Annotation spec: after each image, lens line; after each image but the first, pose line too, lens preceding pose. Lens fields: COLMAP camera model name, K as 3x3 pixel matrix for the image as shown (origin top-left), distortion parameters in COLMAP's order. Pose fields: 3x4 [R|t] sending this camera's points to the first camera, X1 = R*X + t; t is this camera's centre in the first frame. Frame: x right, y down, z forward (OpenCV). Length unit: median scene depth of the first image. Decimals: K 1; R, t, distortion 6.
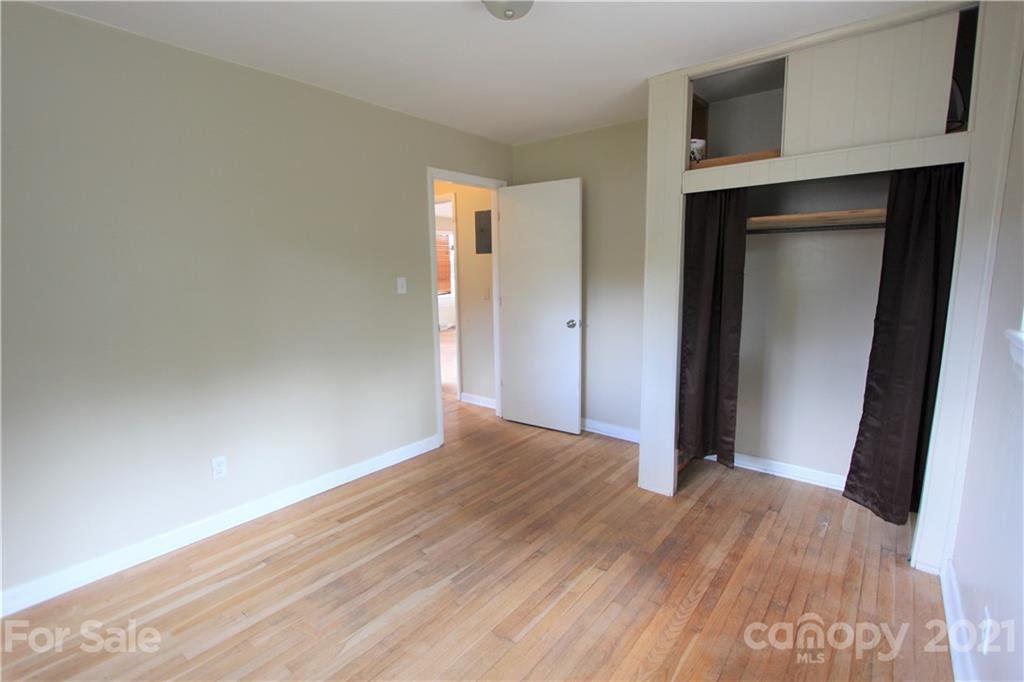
lens RADIAL K [[476.2, 0, 512.0], [0, 476.2, 341.0], [0, 0, 1]] dist [0.000049, 0.000002]
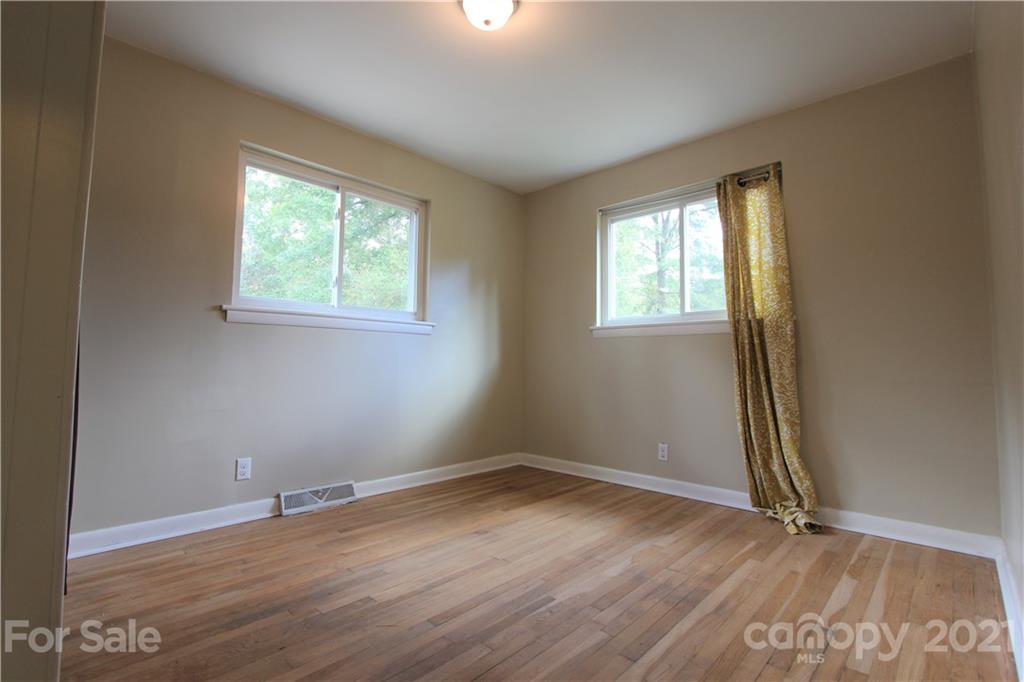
lens RADIAL K [[476.2, 0, 512.0], [0, 476.2, 341.0], [0, 0, 1]] dist [0.000049, 0.000002]
pose [[-0.997432, 0.009200, 0.071027, -0.114104], [0.016112, 0.995119, 0.097358, -0.034743], [-0.069785, 0.098252, -0.992712, 1.766721]]
